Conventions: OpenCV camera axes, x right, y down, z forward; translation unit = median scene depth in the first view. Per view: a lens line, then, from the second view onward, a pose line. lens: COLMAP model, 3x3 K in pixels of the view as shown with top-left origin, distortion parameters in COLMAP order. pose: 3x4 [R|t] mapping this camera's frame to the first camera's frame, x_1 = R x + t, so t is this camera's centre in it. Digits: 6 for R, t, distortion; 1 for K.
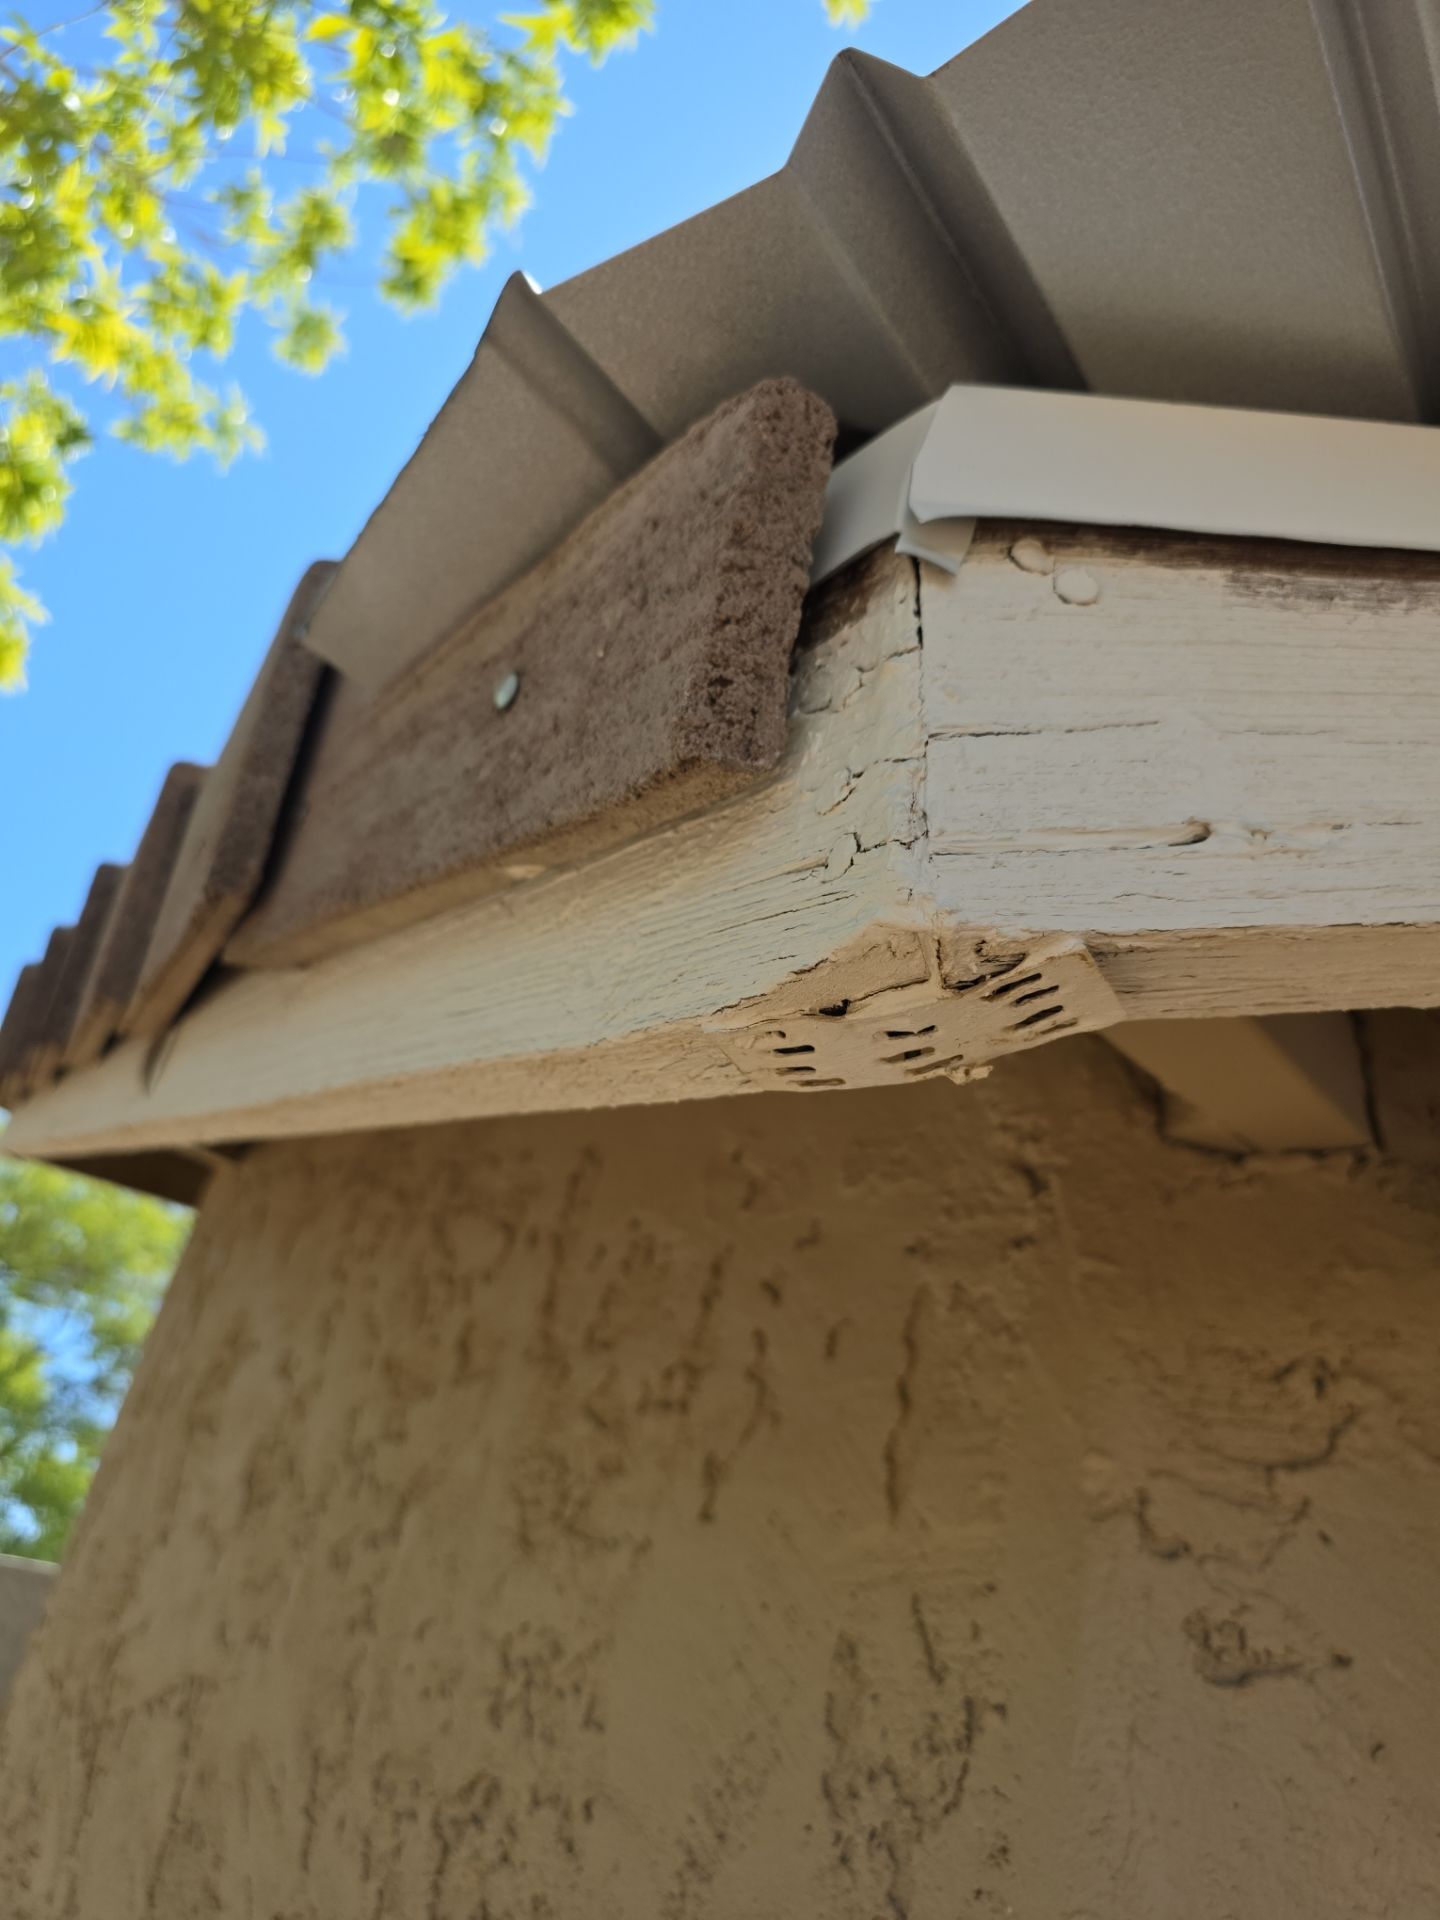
lens RADIAL K [[1355.9, 0, 720.7], [0, 1355.9, 984.0], [0, 0, 1]] dist [0.038555, -0.039675]
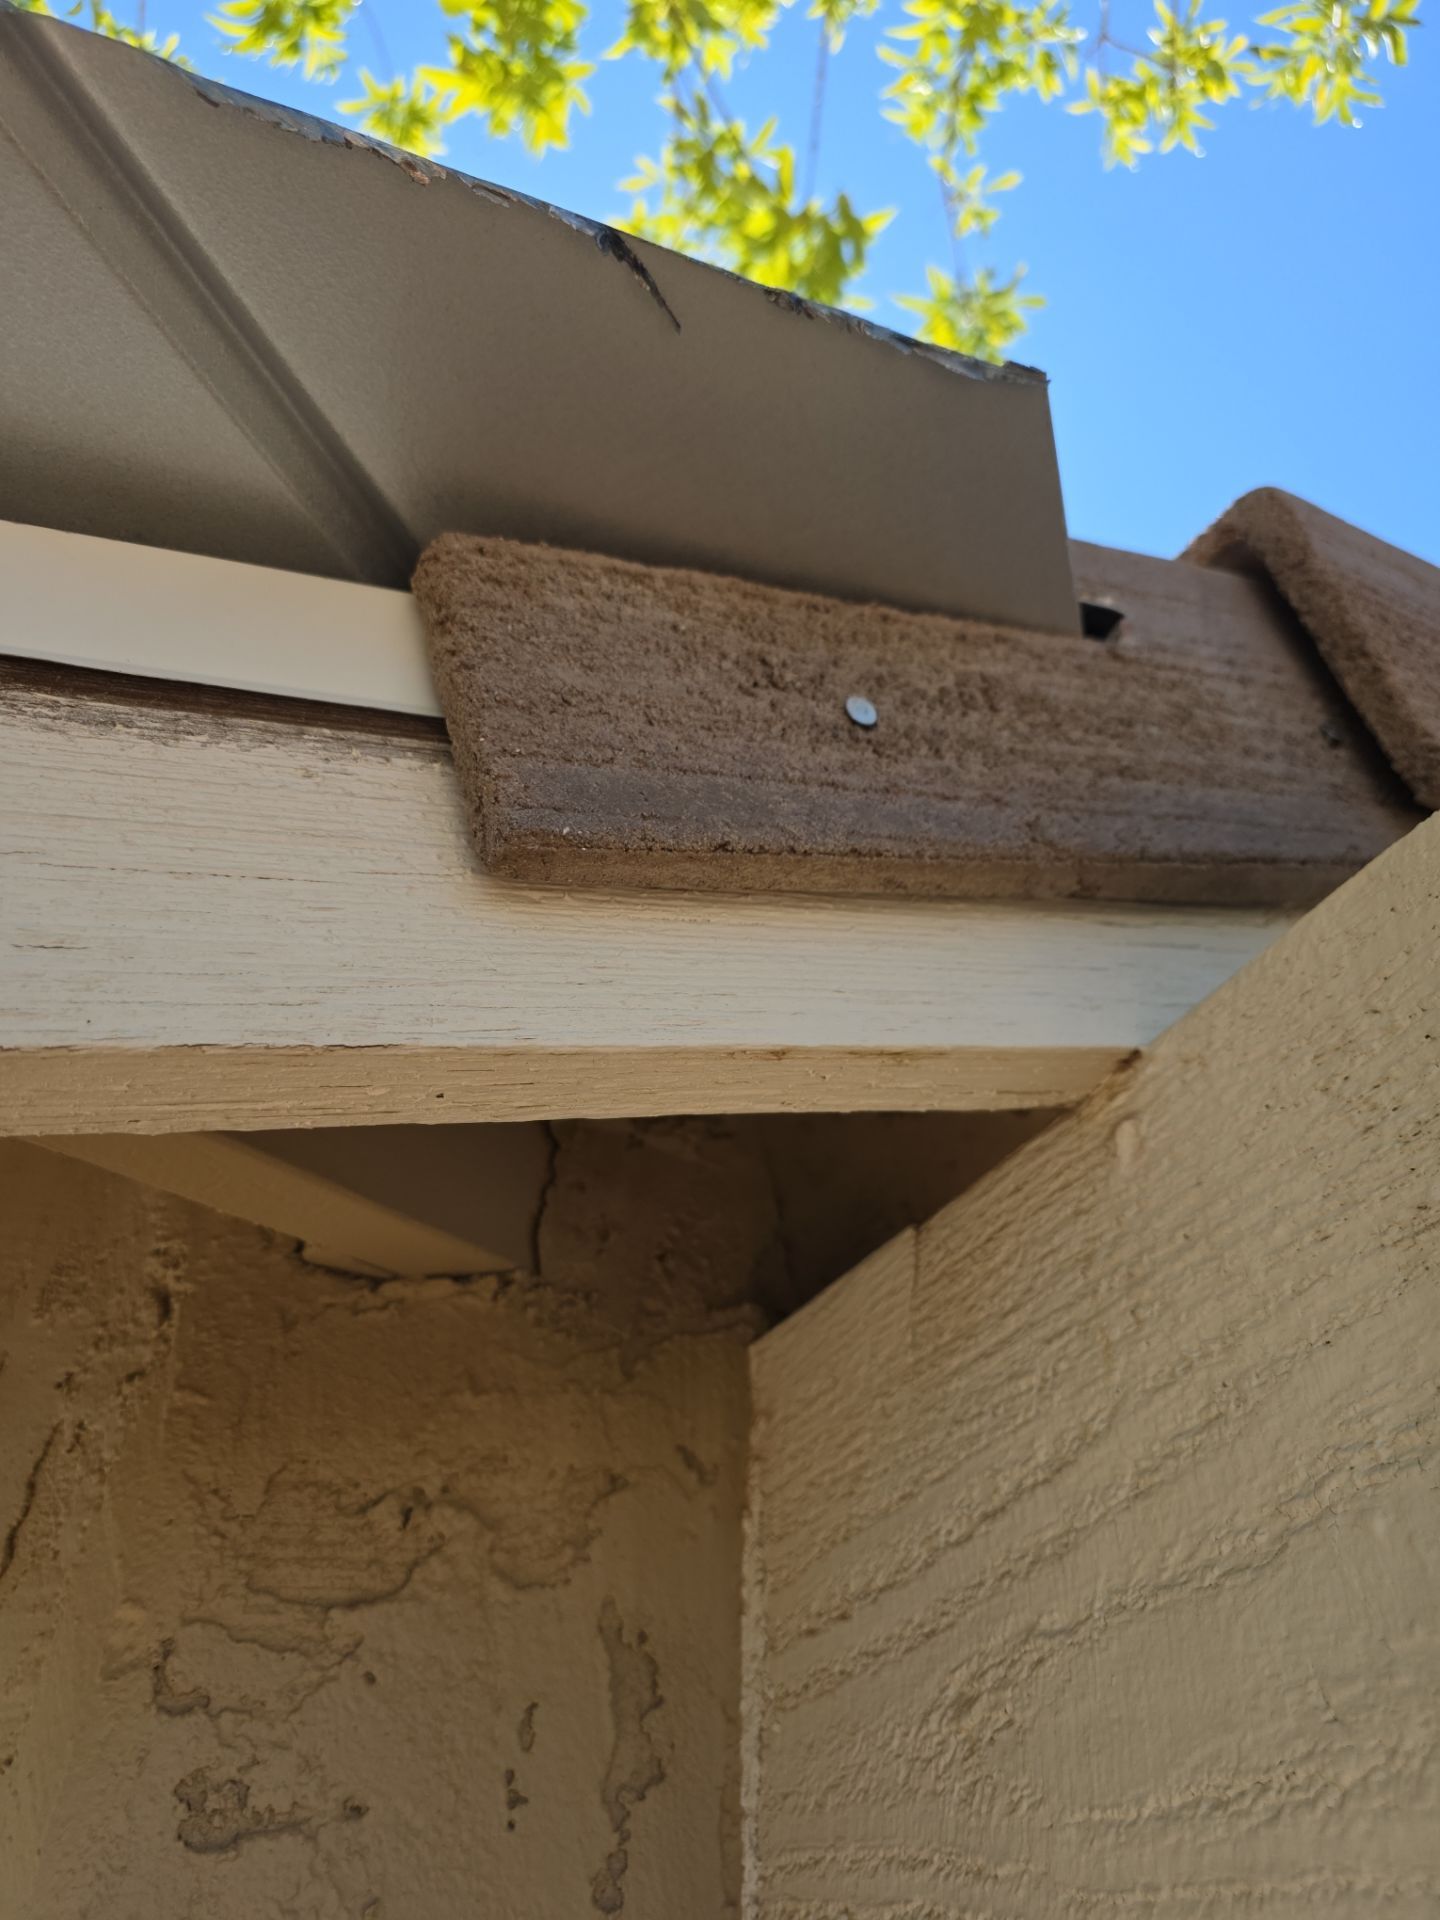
lens RADIAL K [[1358.8, 0, 650.9], [0, 1358.8, 1000.0], [0, 0, 1]] dist [0.089507, -0.086062]
pose [[0.977829, 0.042510, 0.205046, 0.395128], [-0.027000, 0.996599, -0.077859, -0.006898], [-0.207658, 0.070597, 0.975651, -0.039024]]
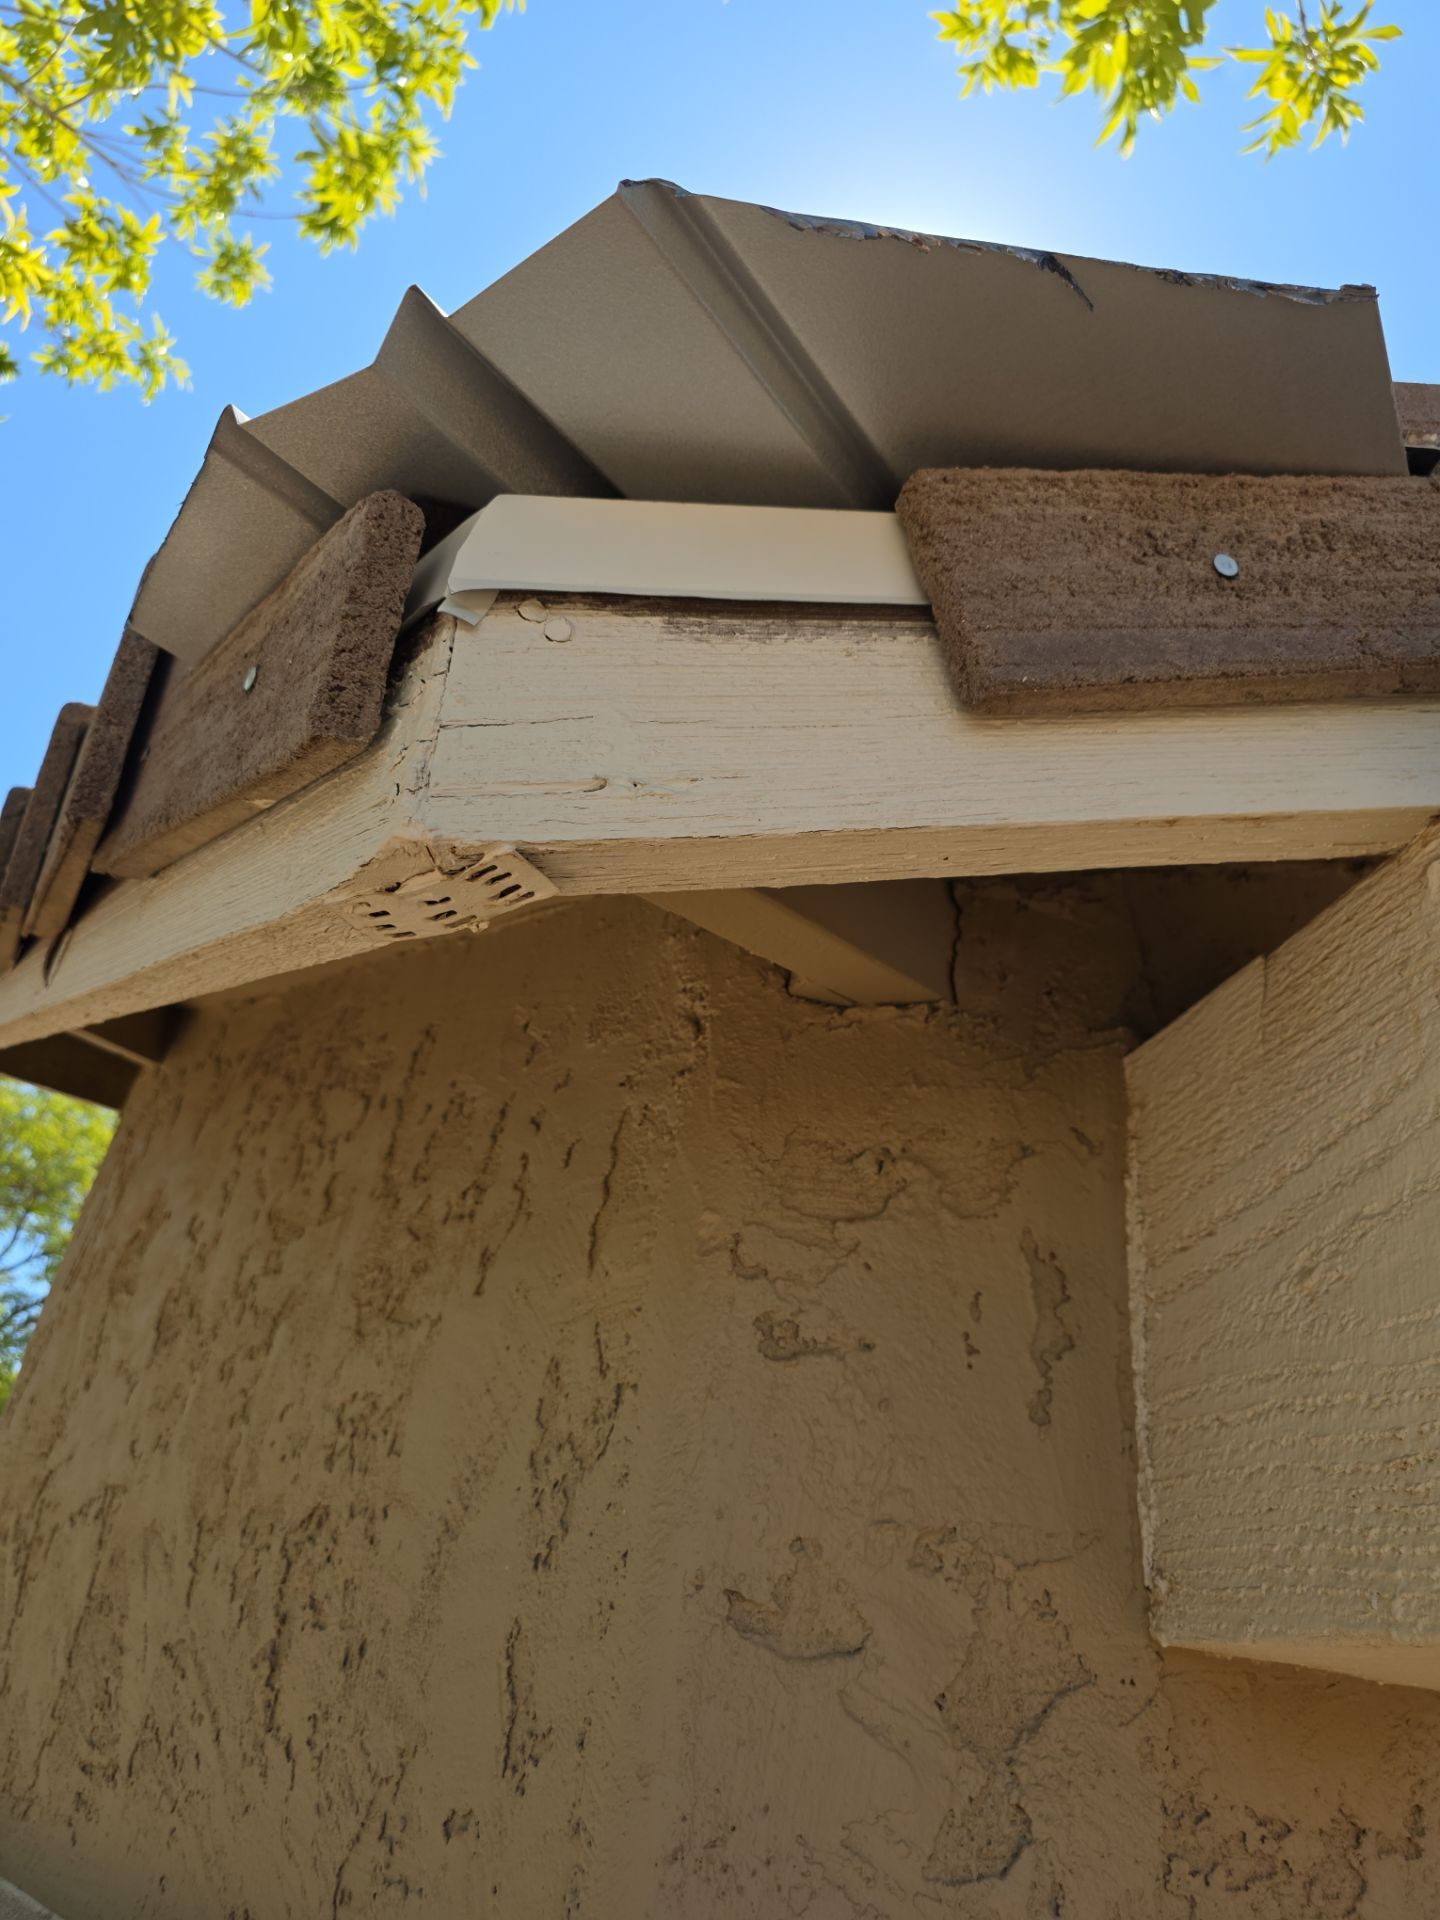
lens RADIAL K [[1334.5, 0, 715.8], [0, 1334.5, 948.1], [0, 0, 1]] dist [0.083742, -0.071099]
pose [[0.999541, -0.009498, 0.028750, 0.234011], [0.008498, 0.999361, 0.034705, 0.020641], [-0.029062, -0.034445, 0.998984, -0.367897]]
